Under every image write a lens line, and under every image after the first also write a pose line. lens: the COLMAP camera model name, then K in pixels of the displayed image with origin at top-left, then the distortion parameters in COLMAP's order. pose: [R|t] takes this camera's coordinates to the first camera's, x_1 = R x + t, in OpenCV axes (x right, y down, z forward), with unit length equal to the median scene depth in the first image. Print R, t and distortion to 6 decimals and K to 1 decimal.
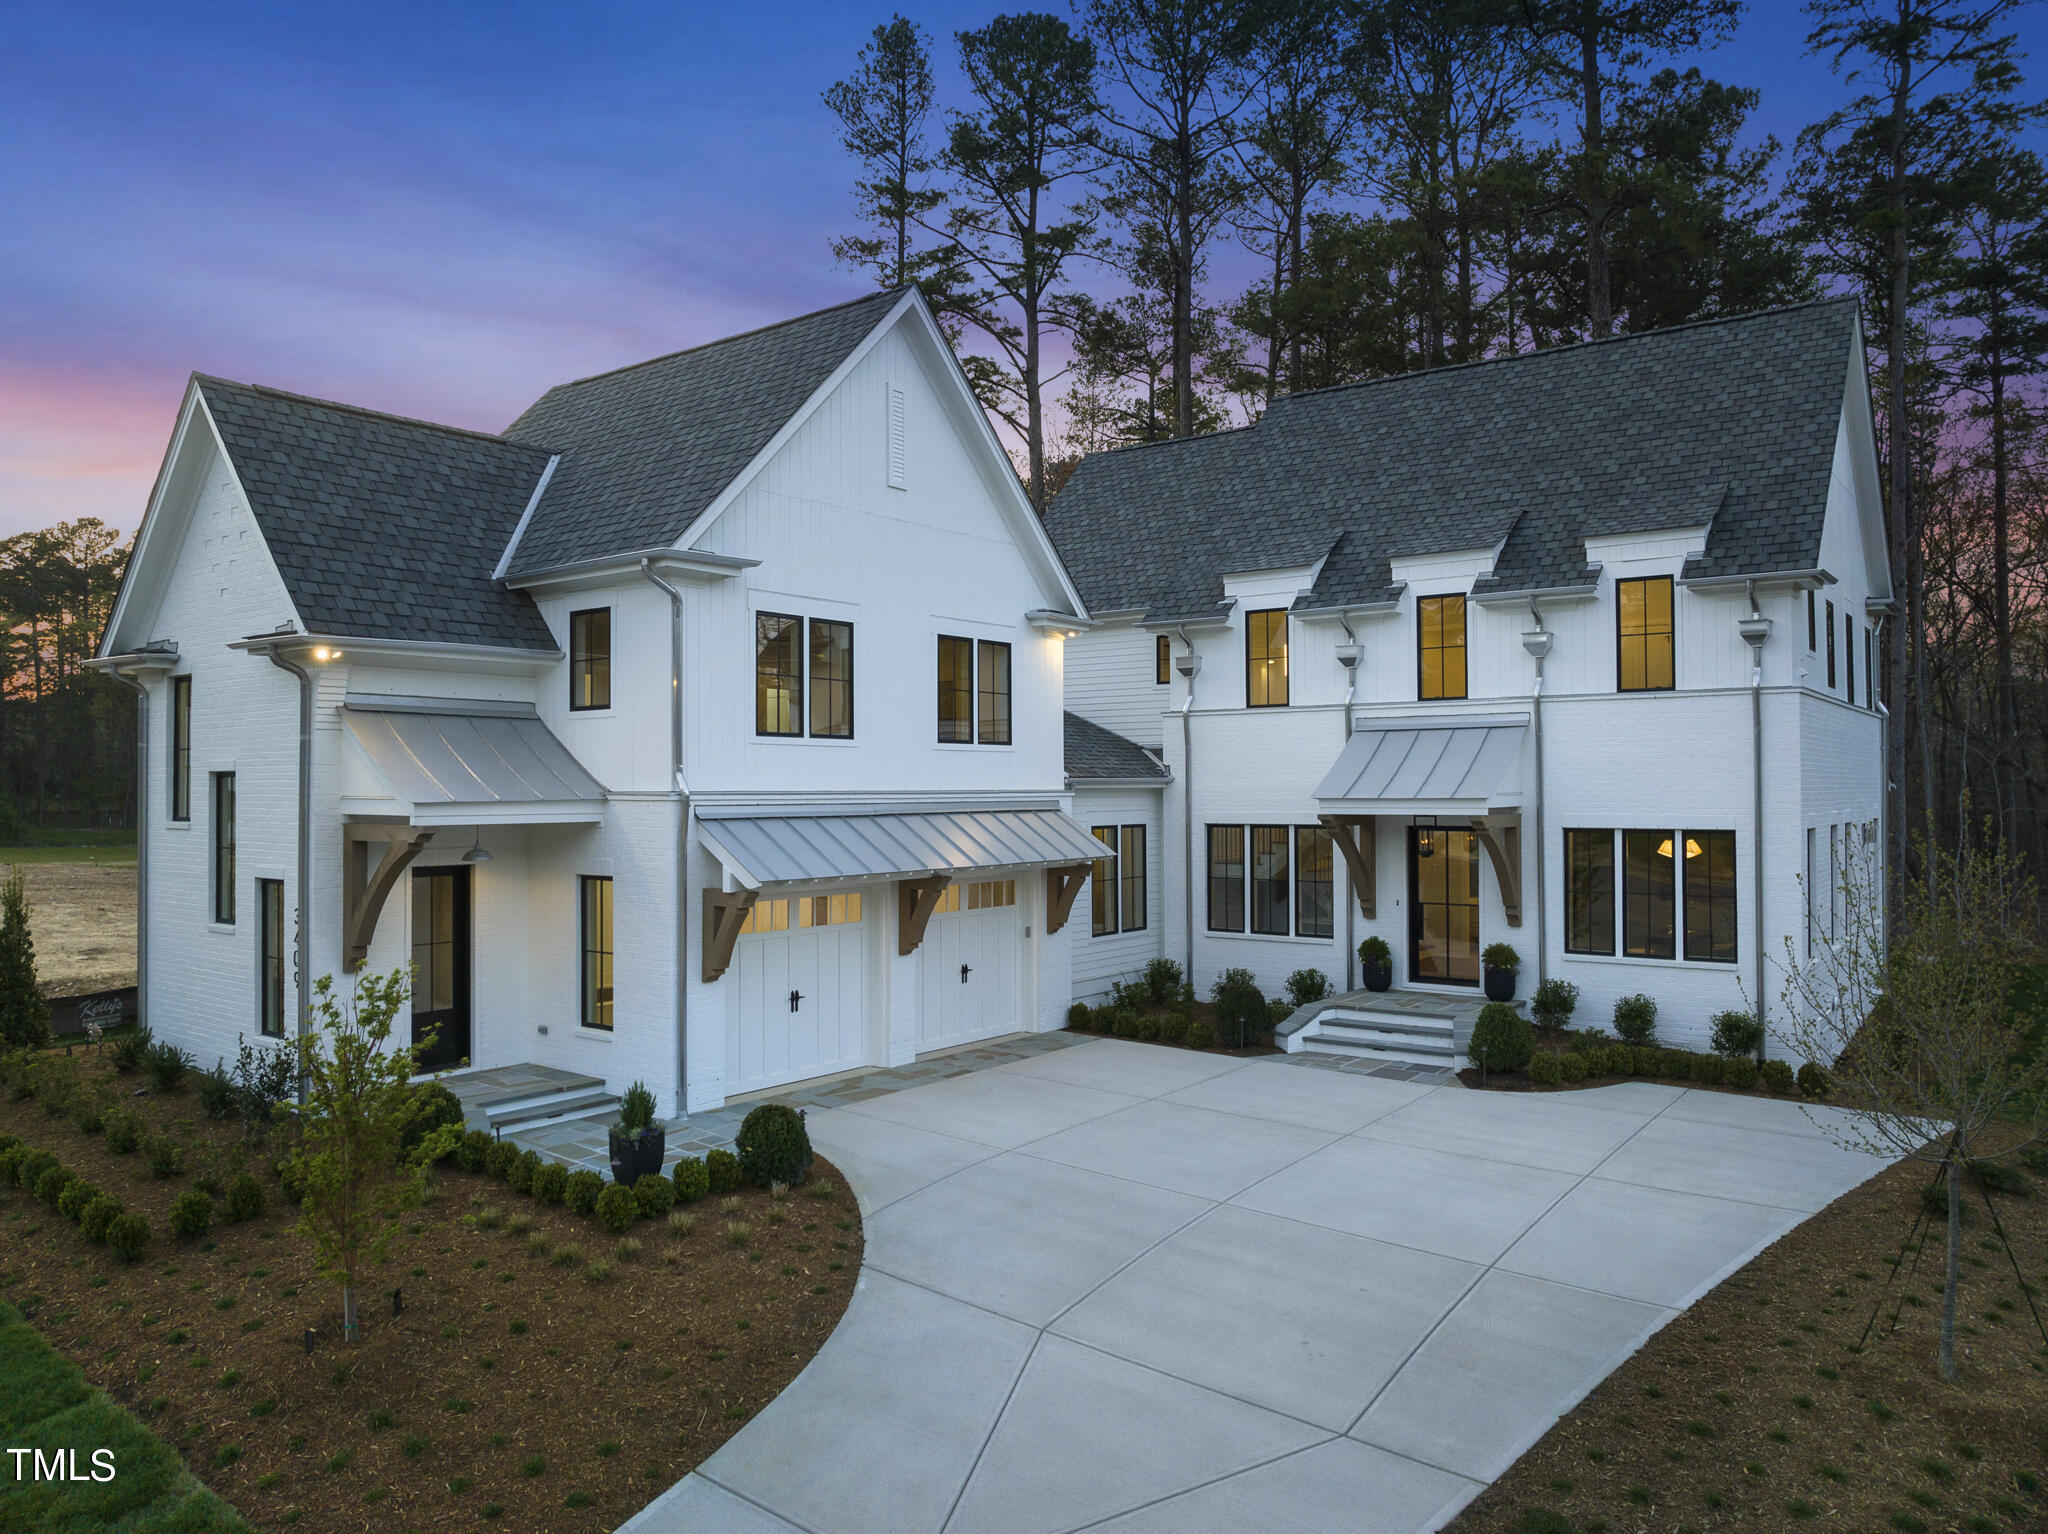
lens RADIAL K [[1439.9, 0, 1018.6], [0, 1439.9, 764.8], [0, 0, 1]] dist [-0.052196, 0.024049]
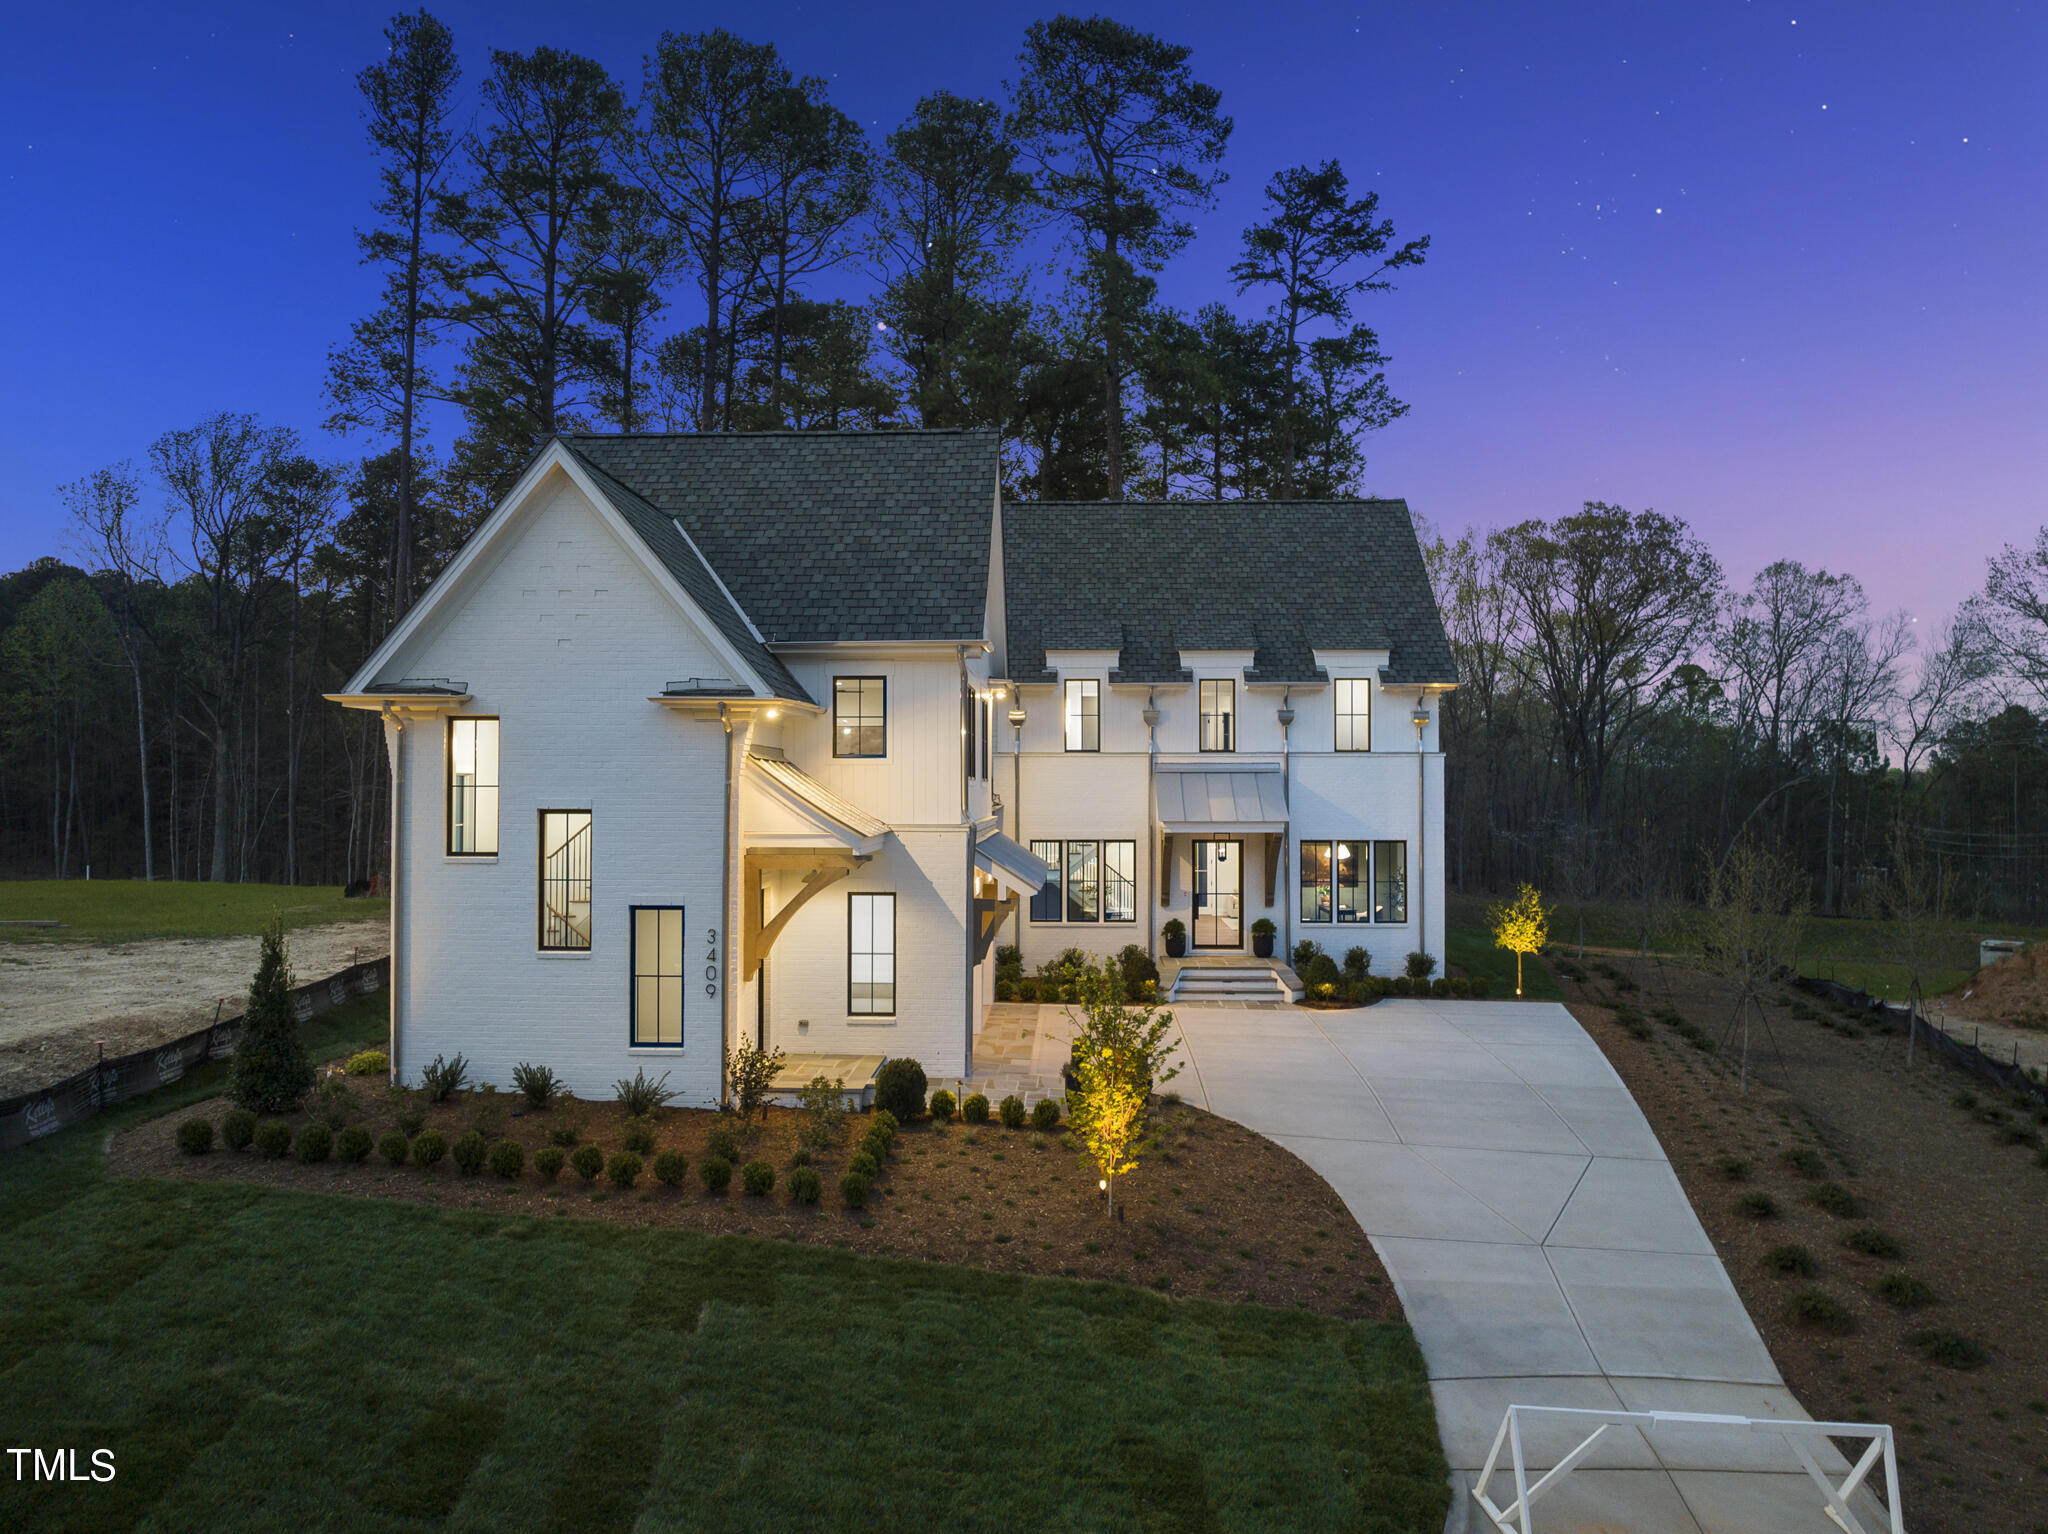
lens RADIAL K [[1438.6, 0, 1019.1], [0, 1438.6, 763.2], [0, 0, 1]] dist [-0.036286, -0.003697]
pose [[0.818593, 0.015259, 0.574171, -0.751407], [-0.012697, 0.999884, -0.008472, -0.020991], [-0.574233, -0.000355, 0.818692, -0.073919]]
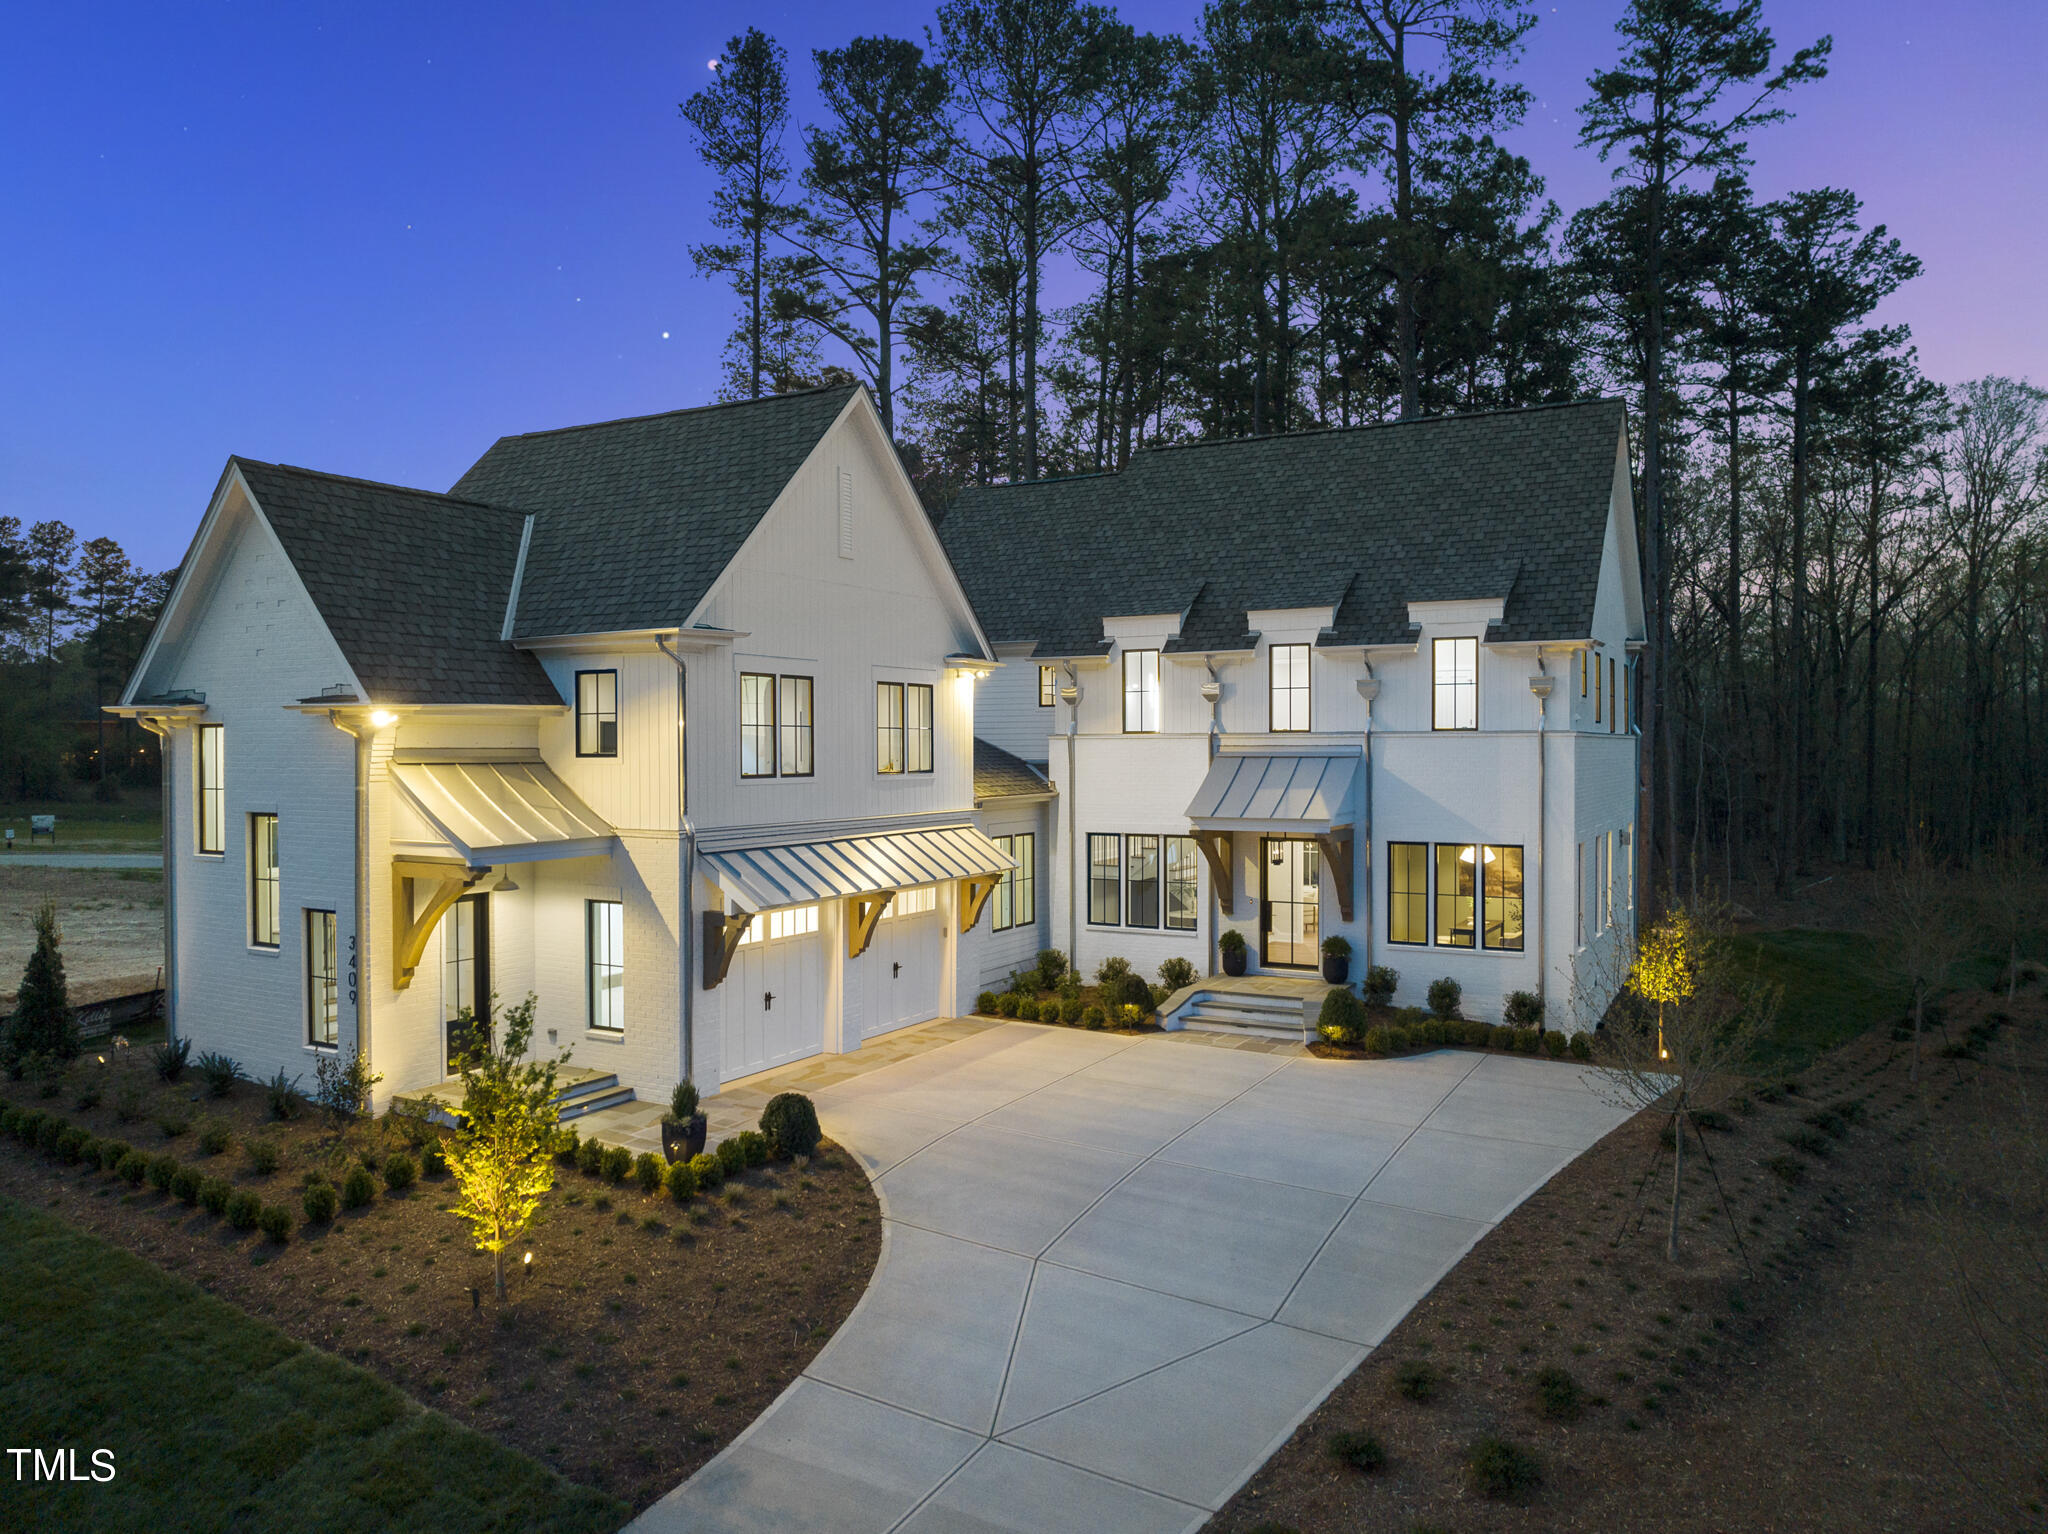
lens RADIAL K [[1435.7, 0, 1017.4], [0, 1435.7, 767.0], [0, 0, 1]] dist [-0.041562, 0.006778]
pose [[0.990206, -0.001215, 0.139611, -0.103539], [-0.003070, 0.999531, 0.030469, -0.056140], [-0.139582, -0.030599, 0.989738, -0.163292]]
